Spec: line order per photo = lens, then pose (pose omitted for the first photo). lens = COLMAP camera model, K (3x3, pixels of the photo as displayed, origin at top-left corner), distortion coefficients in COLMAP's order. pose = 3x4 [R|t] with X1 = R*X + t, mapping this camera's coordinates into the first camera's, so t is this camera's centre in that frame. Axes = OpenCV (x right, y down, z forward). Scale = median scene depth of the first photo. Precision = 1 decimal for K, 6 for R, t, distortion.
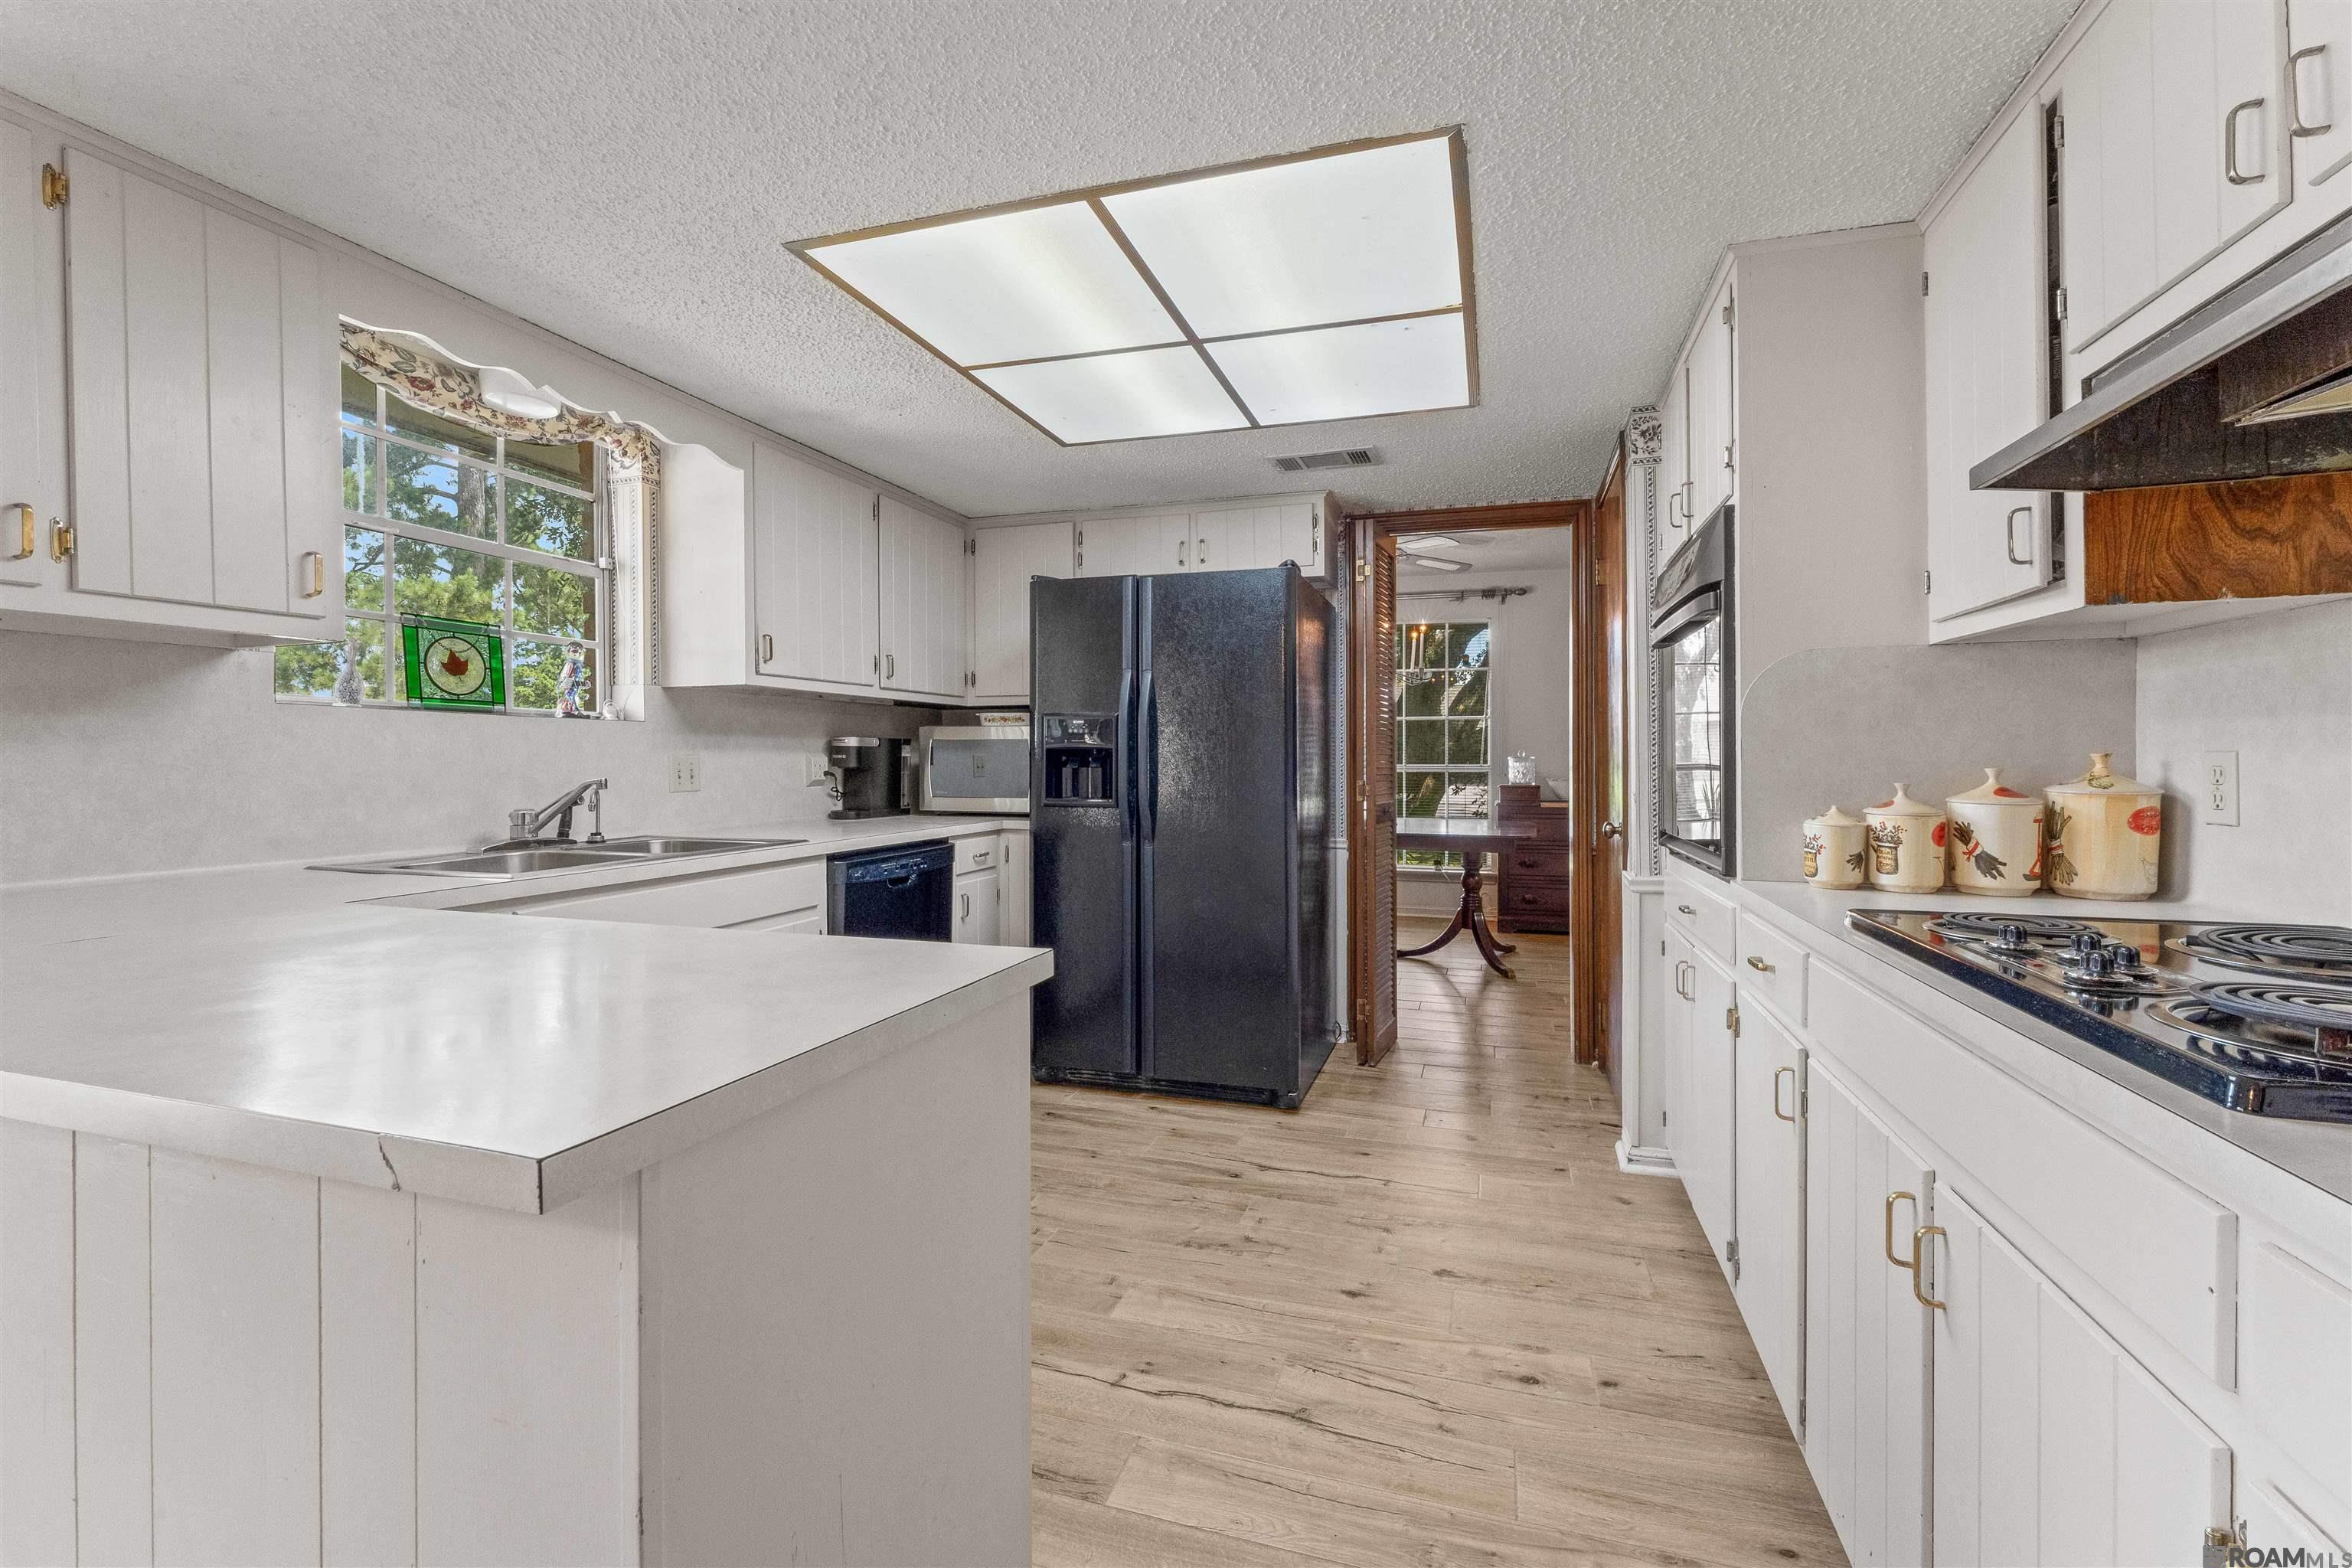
lens RADIAL K [[940.0, 0, 1239.3], [0, 940.0, 763.4], [0, 0, 1]] dist [-0.000528, -0.000072]
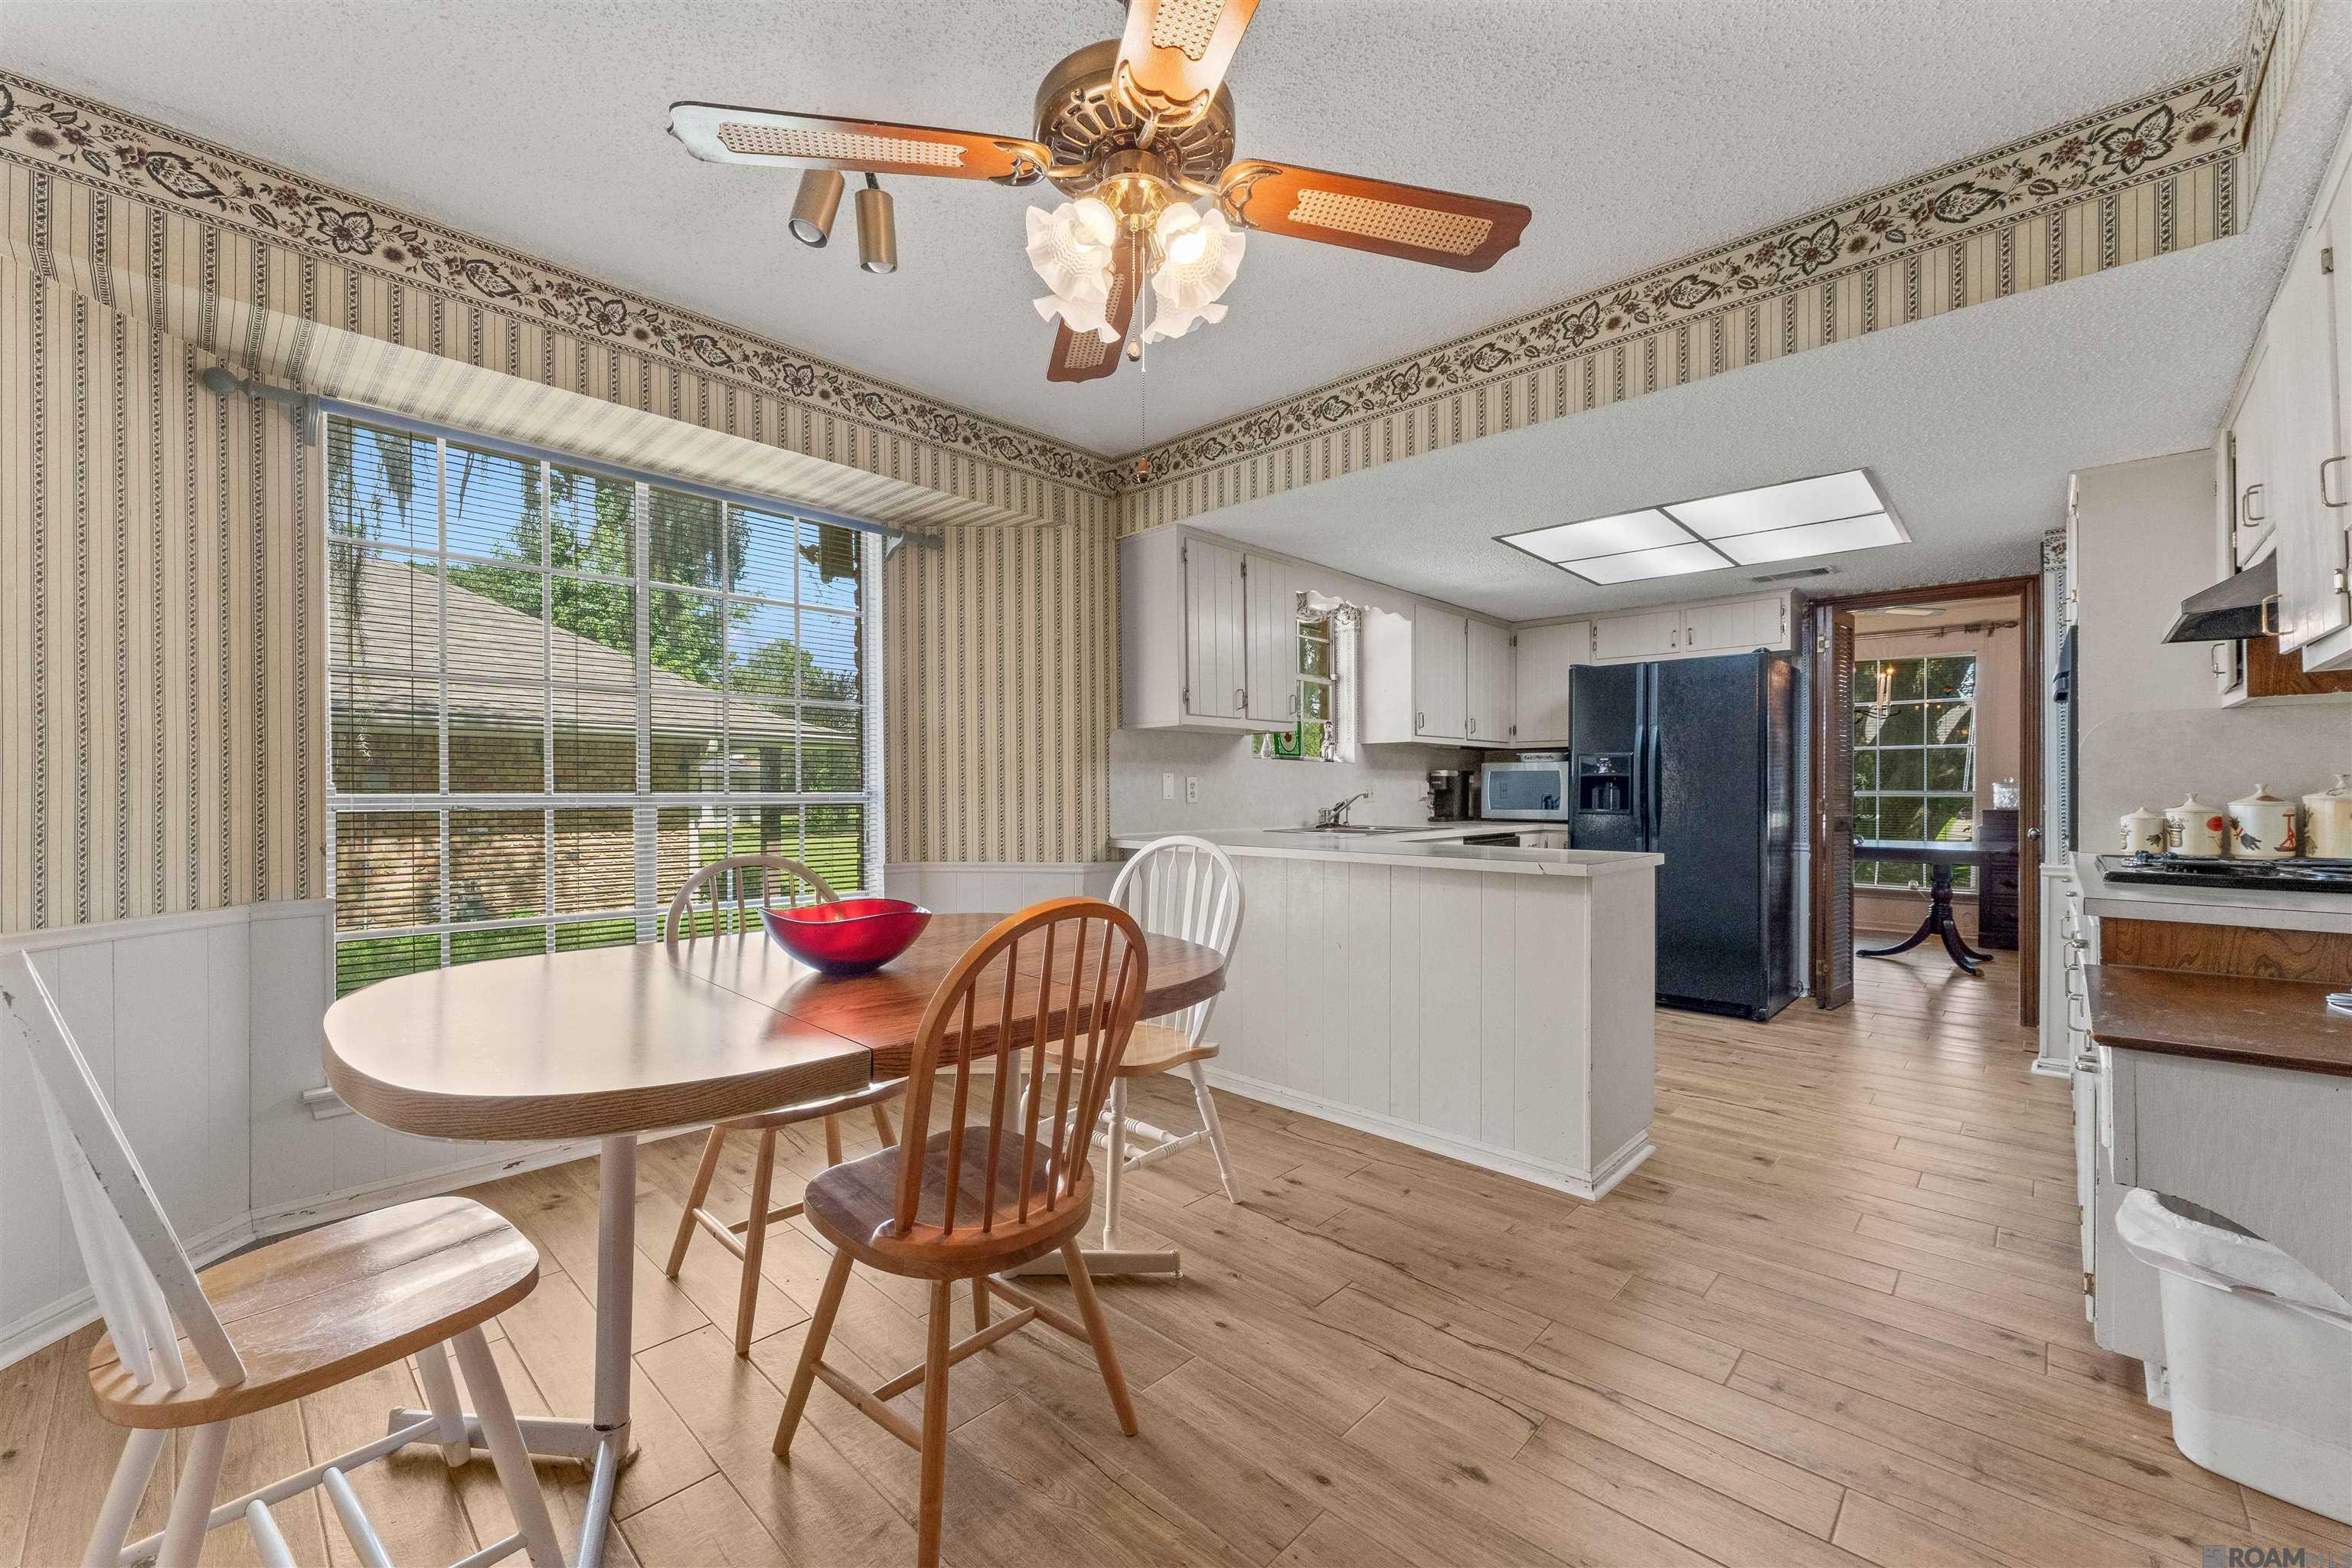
lens RADIAL K [[941.8, 0, 1223.1], [0, 941.8, 798.6], [0, 0, 1]] dist [-0.000410, 0.000062]
pose [[0.898798, 0.004312, -0.438342, -0.057880], [-0.001954, 0.999981, 0.005831, 0.013054], [0.438358, -0.004385, 0.898790, -0.692357]]
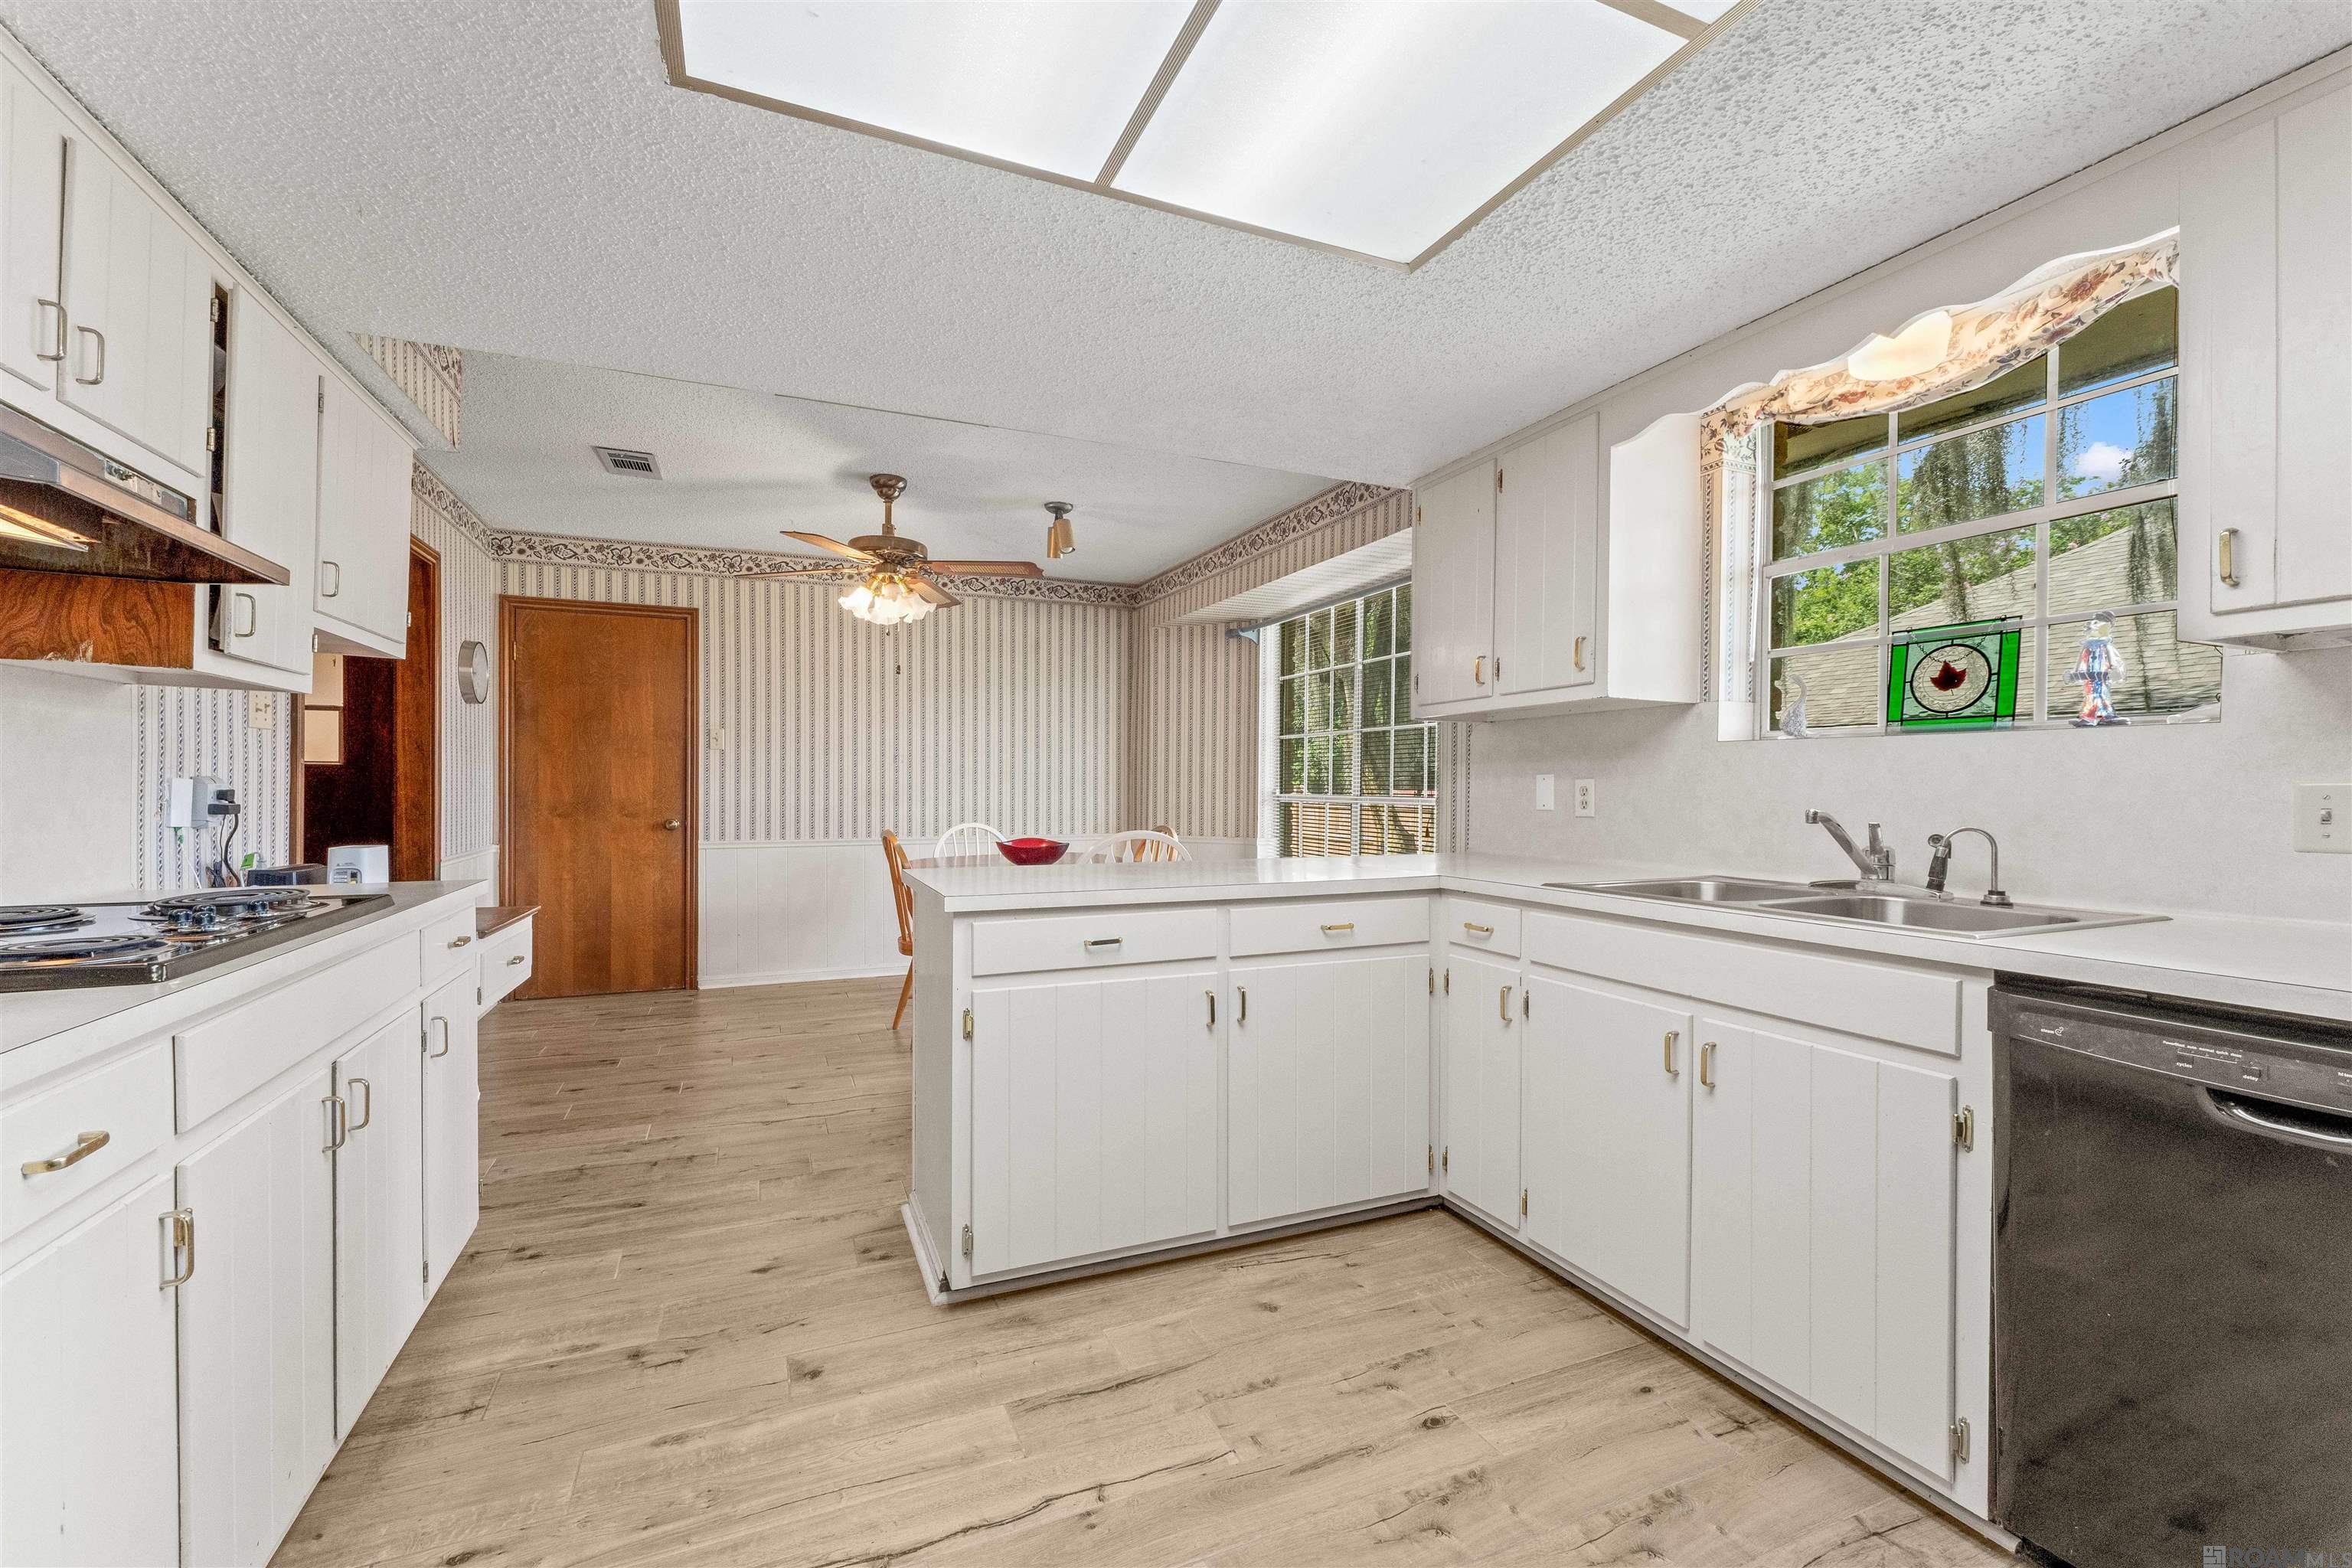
lens RADIAL K [[950.8, 0, 1174.1], [0, 950.8, 794.6], [0, 0, 1]] dist [0.000423, 0.000107]
pose [[-0.776567, 0.005102, -0.630014, 0.212508], [-0.003316, 0.999920, 0.012186, -0.004662], [0.630026, 0.011552, -0.776488, 0.976027]]
